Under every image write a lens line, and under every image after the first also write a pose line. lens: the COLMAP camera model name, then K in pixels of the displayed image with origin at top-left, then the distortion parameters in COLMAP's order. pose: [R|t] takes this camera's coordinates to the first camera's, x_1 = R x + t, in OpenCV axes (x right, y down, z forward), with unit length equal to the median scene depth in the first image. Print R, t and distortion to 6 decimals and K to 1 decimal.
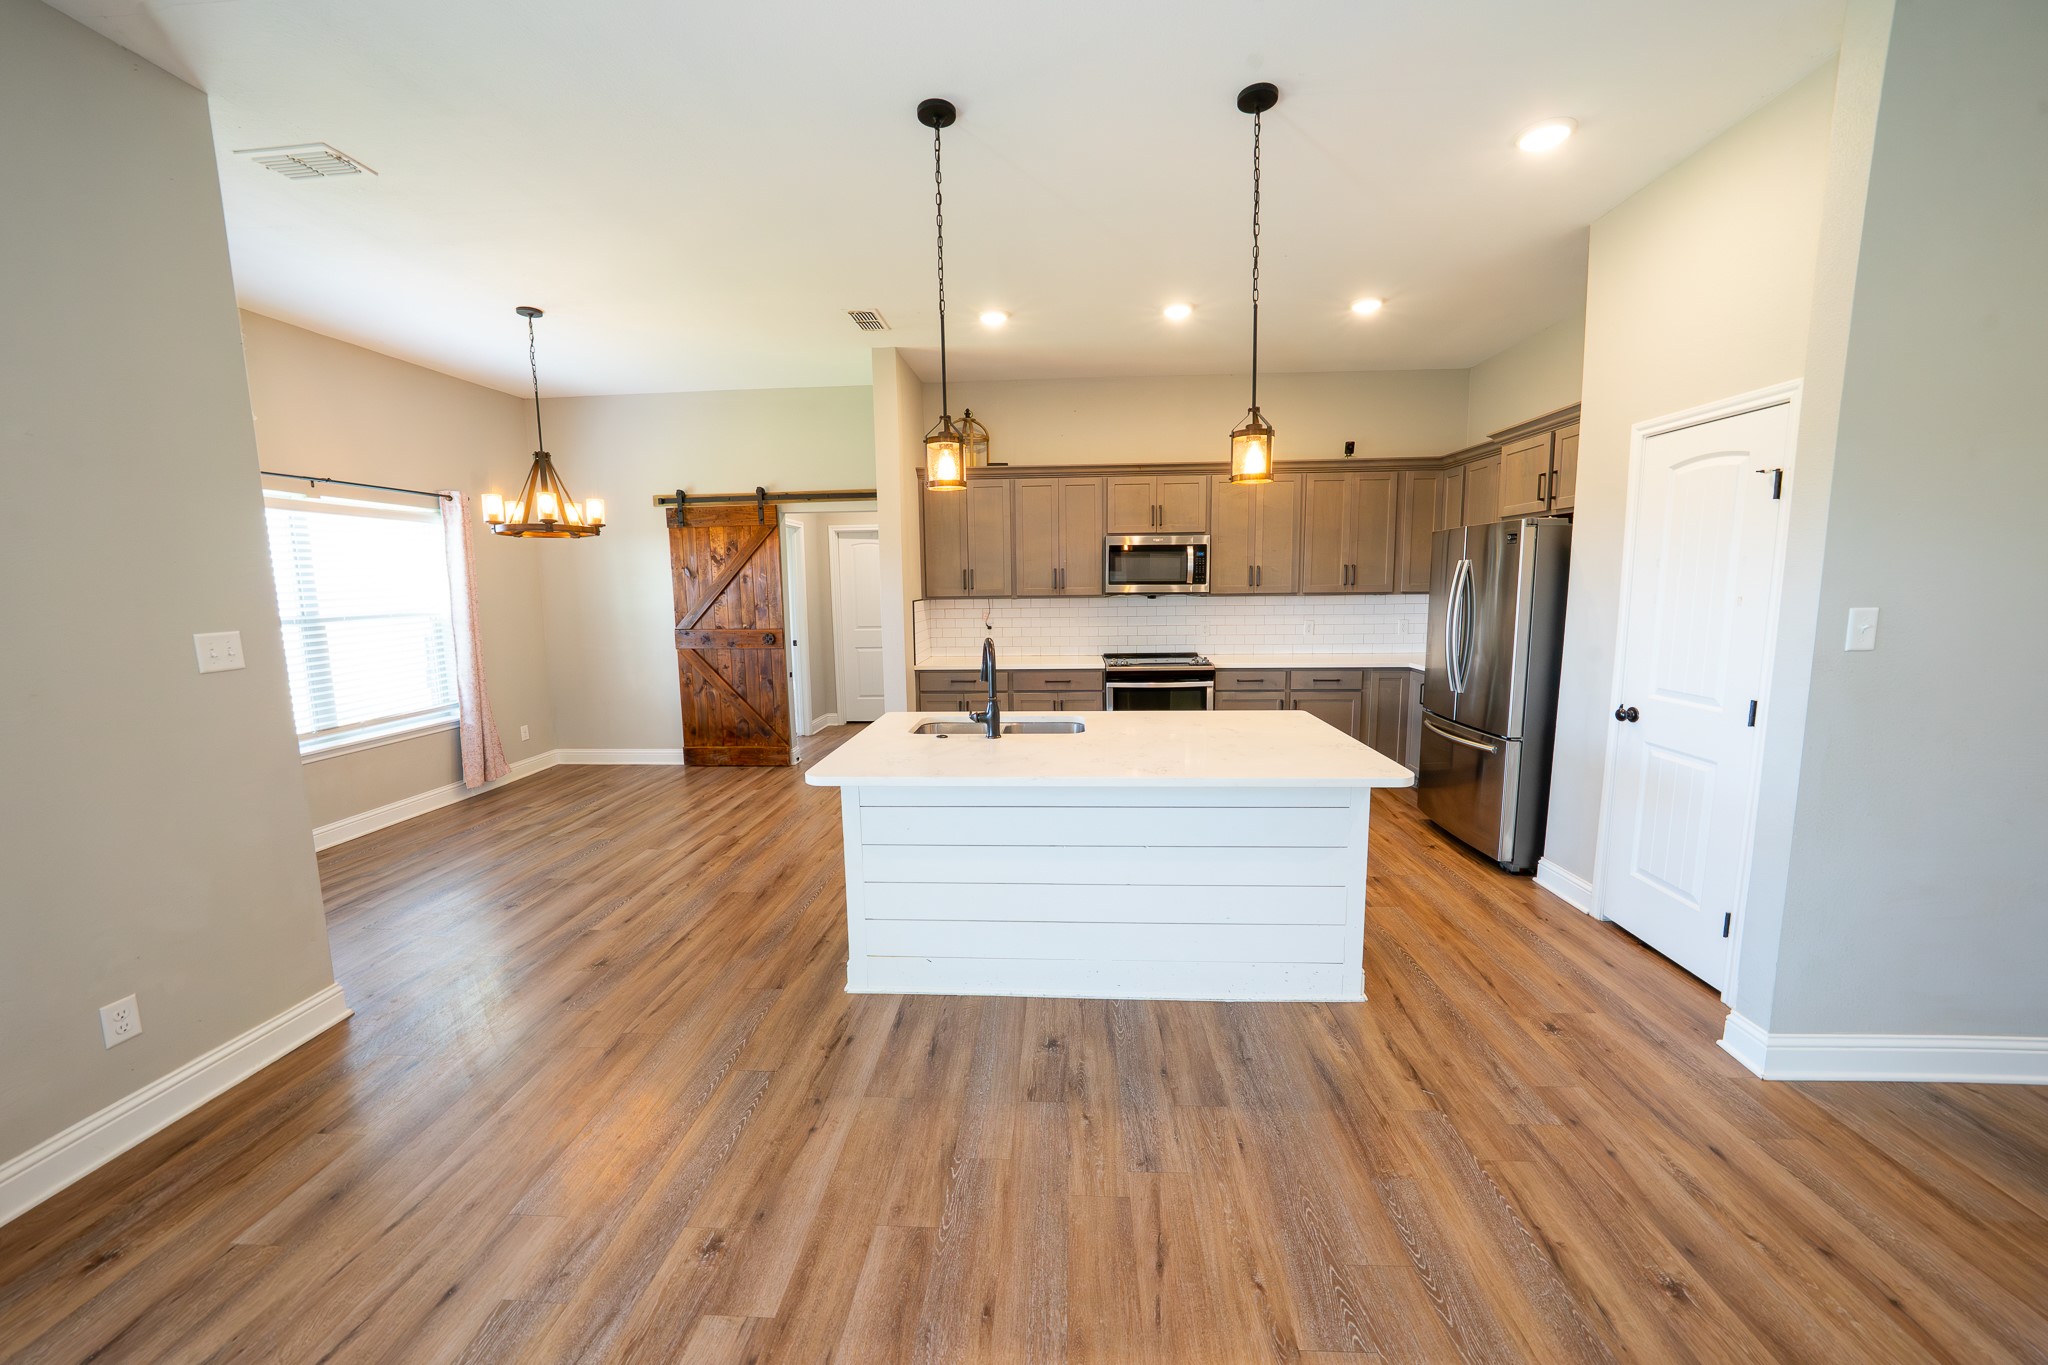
lens RADIAL K [[729.6, 0, 1025.6], [0, 729.6, 671.7], [0, 0, 1]] dist [-0.028727, 0.006680]
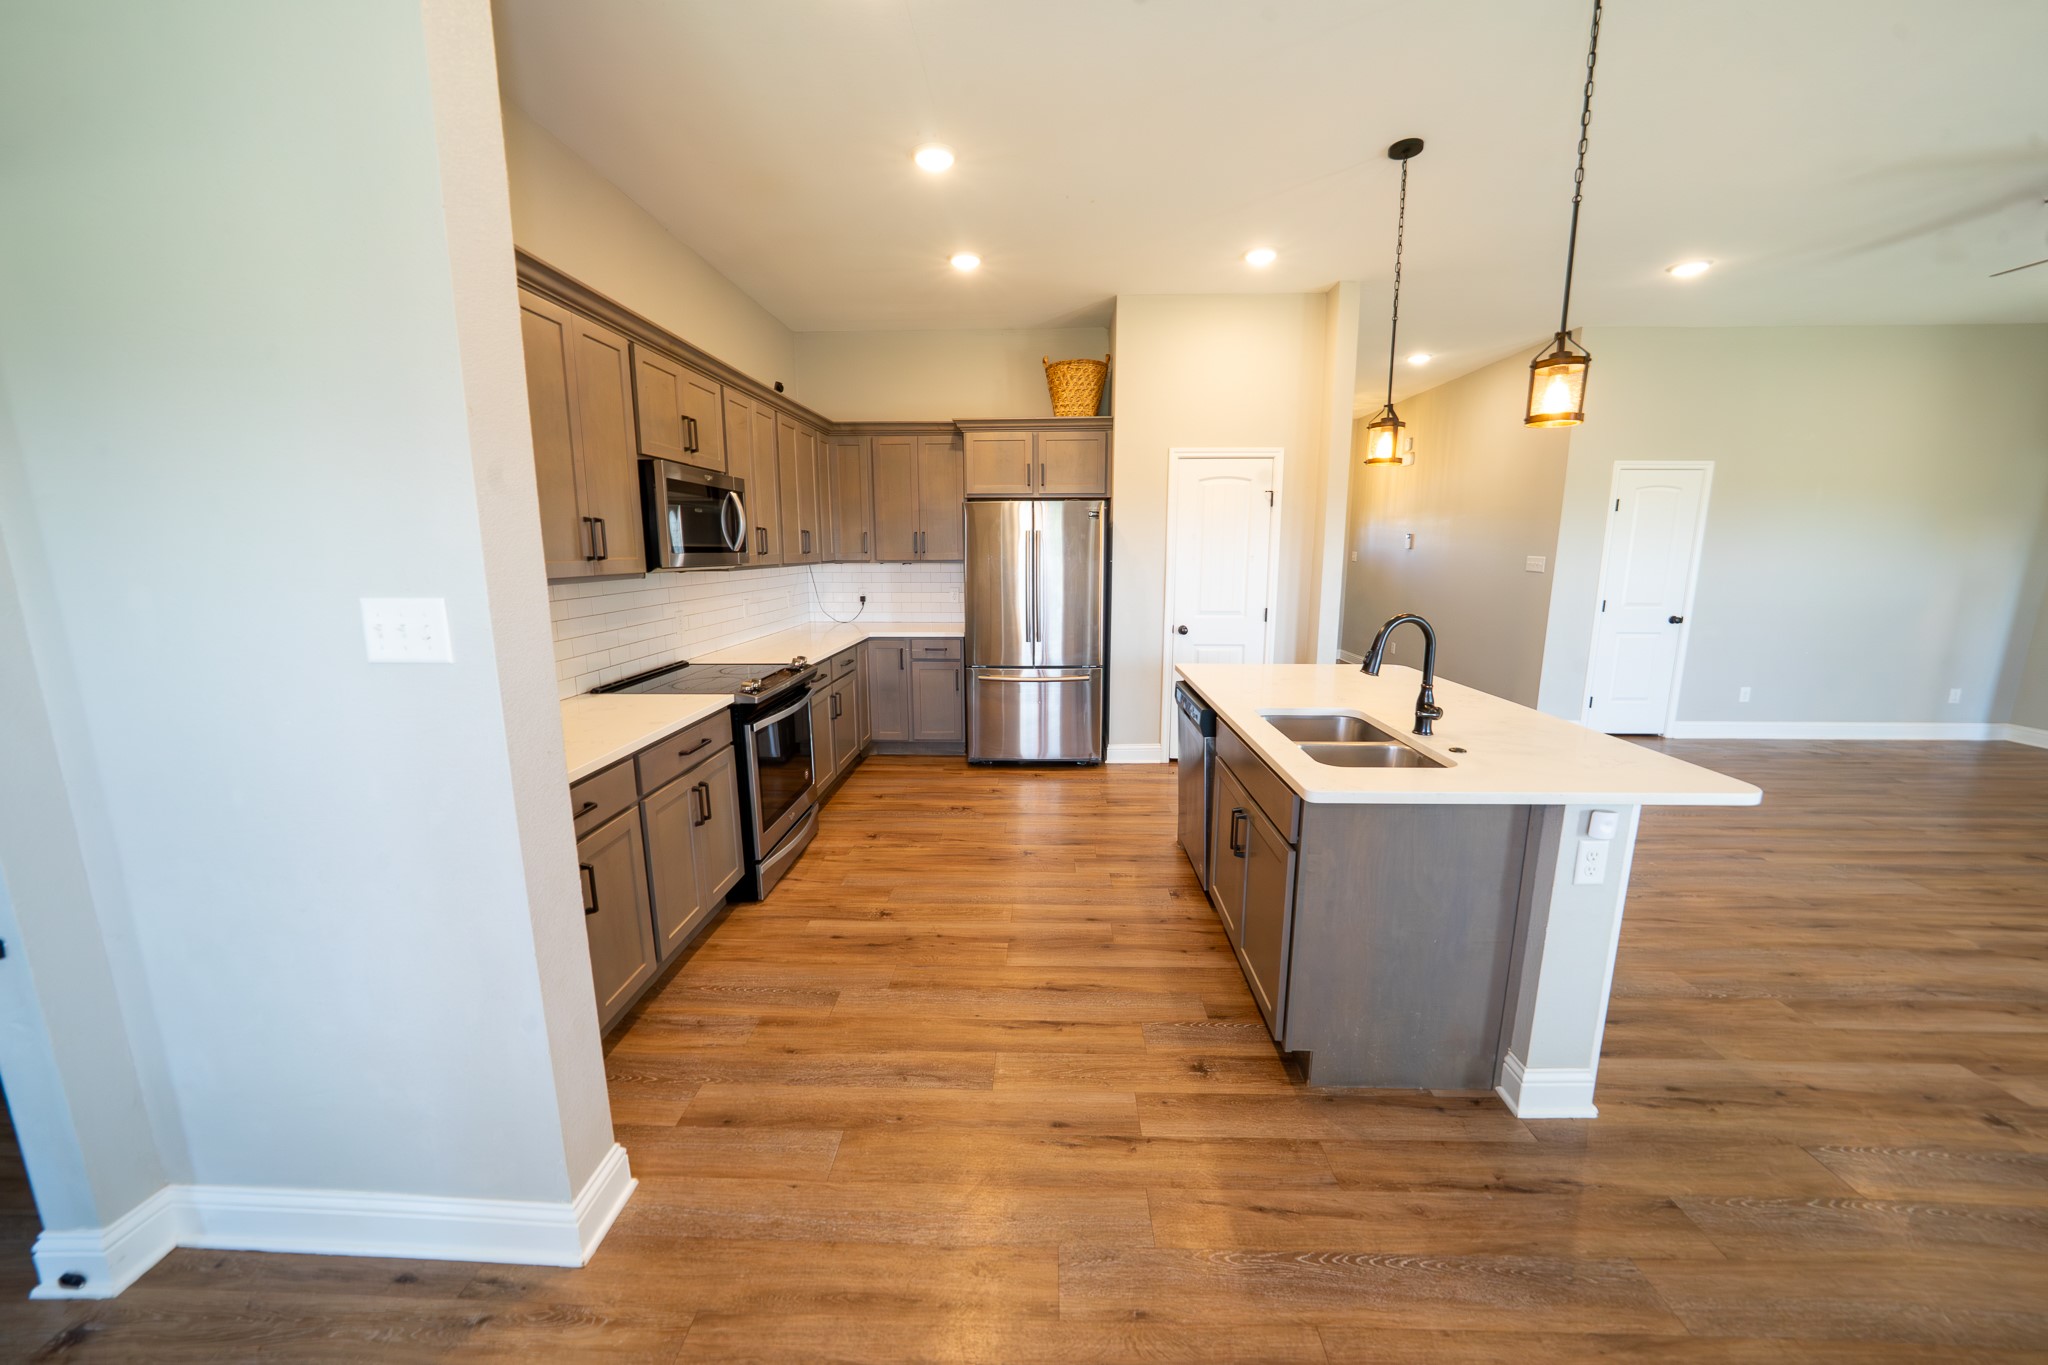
lens RADIAL K [[718.6, 0, 1027.6], [0, 718.6, 672.0], [0, 0, 1]] dist [-0.027341, 0.006332]
pose [[-0.026072, -0.158801, 0.986966, -0.447576], [0.125987, 0.978908, 0.160832, -0.089032], [-0.991689, 0.128539, -0.005516, 0.793480]]
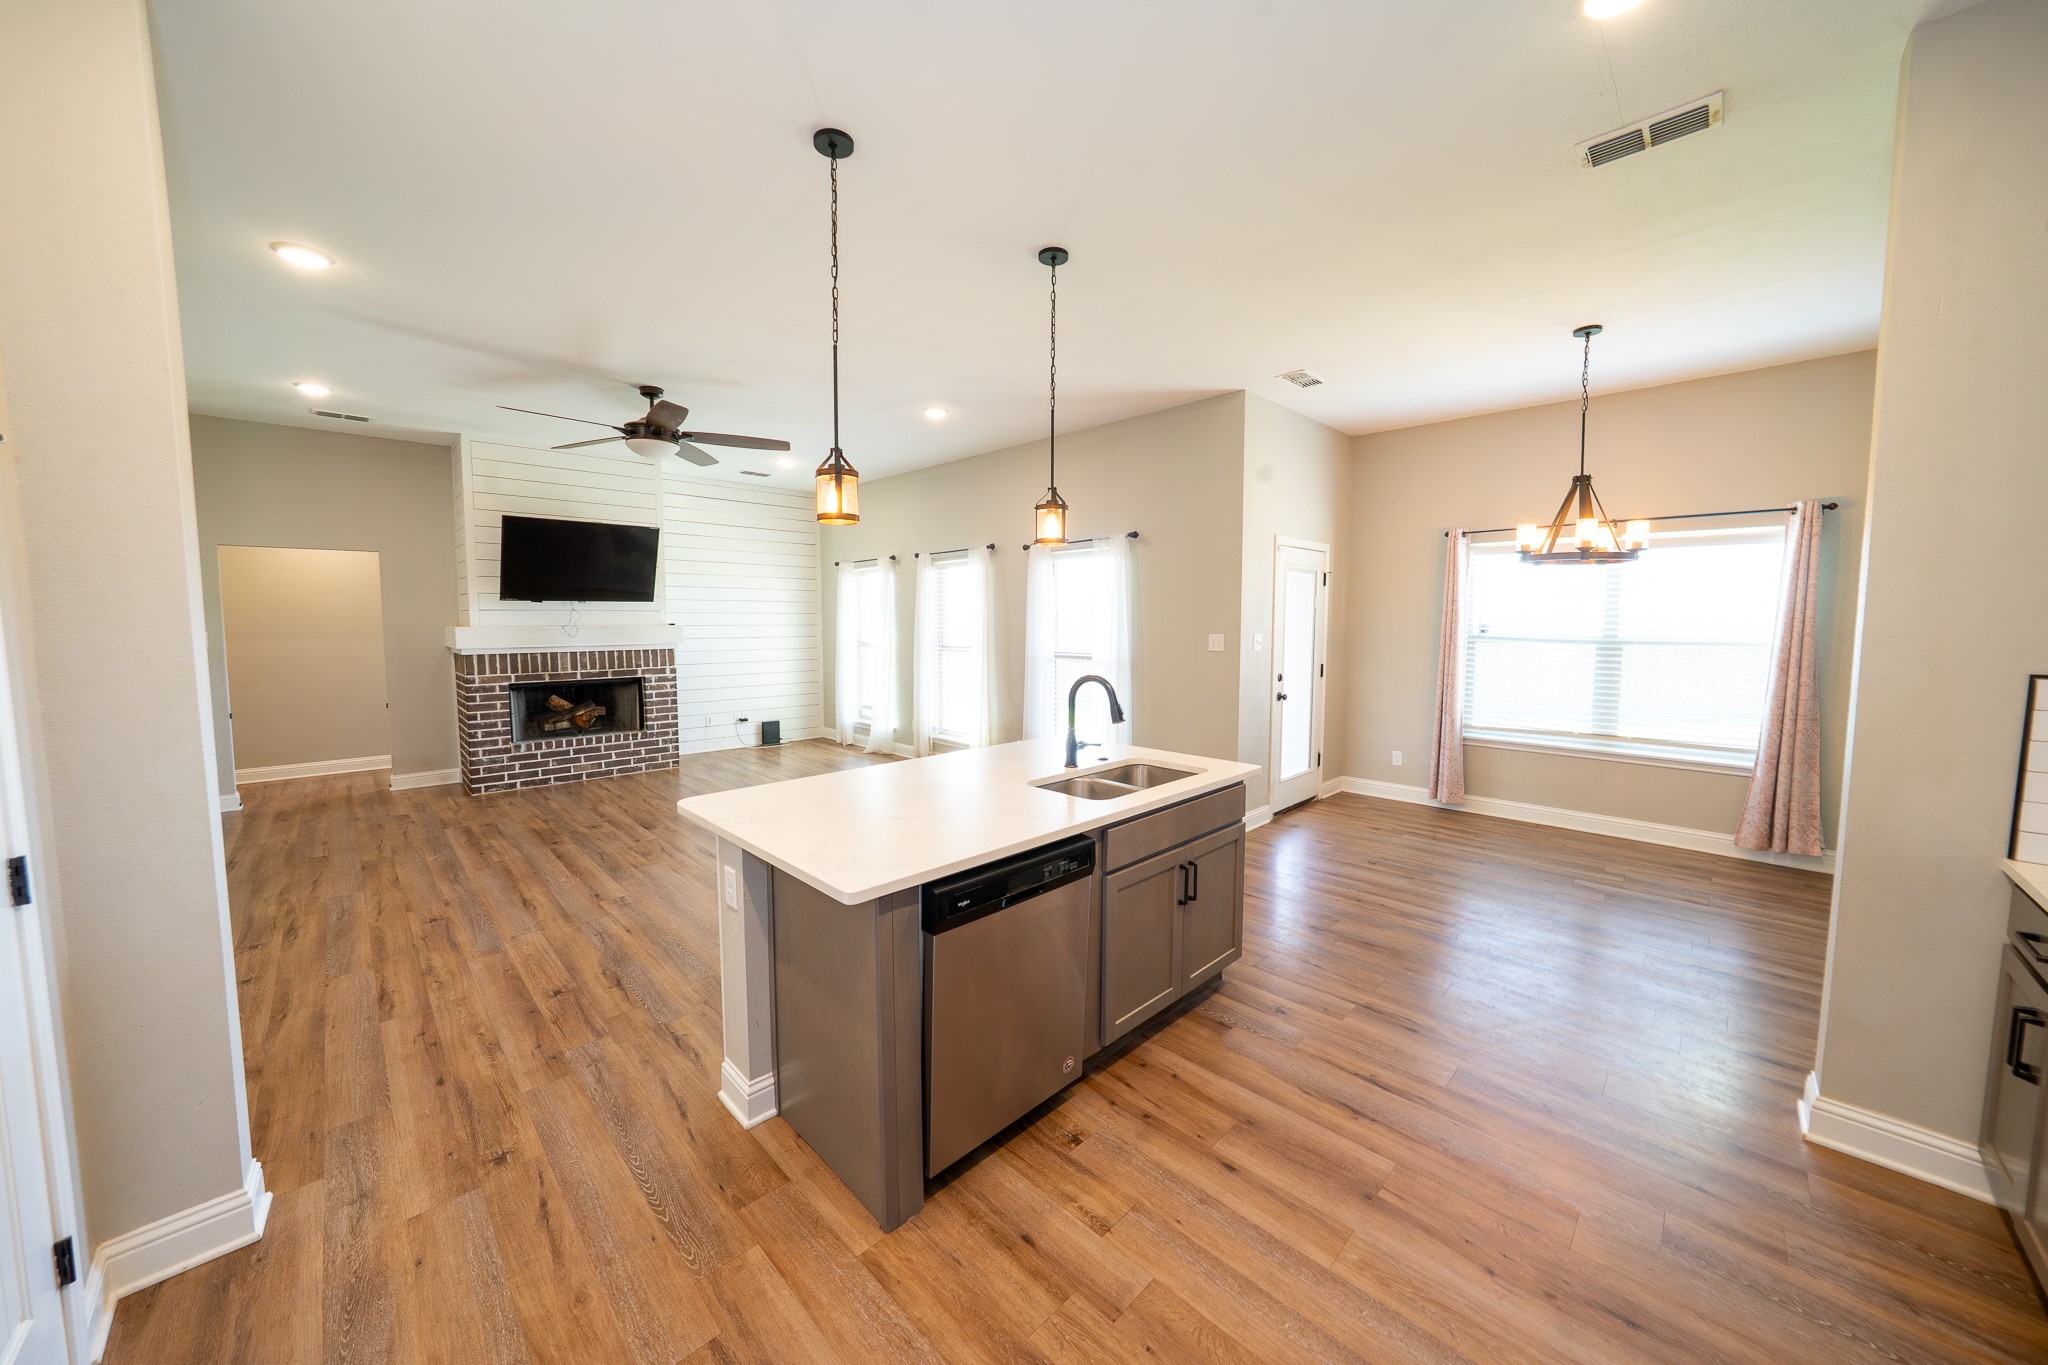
lens RADIAL K [[718.6, 0, 1027.6], [0, 718.6, 672.0], [0, 0, 1]] dist [-0.027341, 0.006332]
pose [[-0.666538, 0.071646, -0.742020, 0.418409], [-0.083028, 0.982043, 0.169403, -0.118313], [0.740833, 0.174522, -0.648621, 0.886372]]
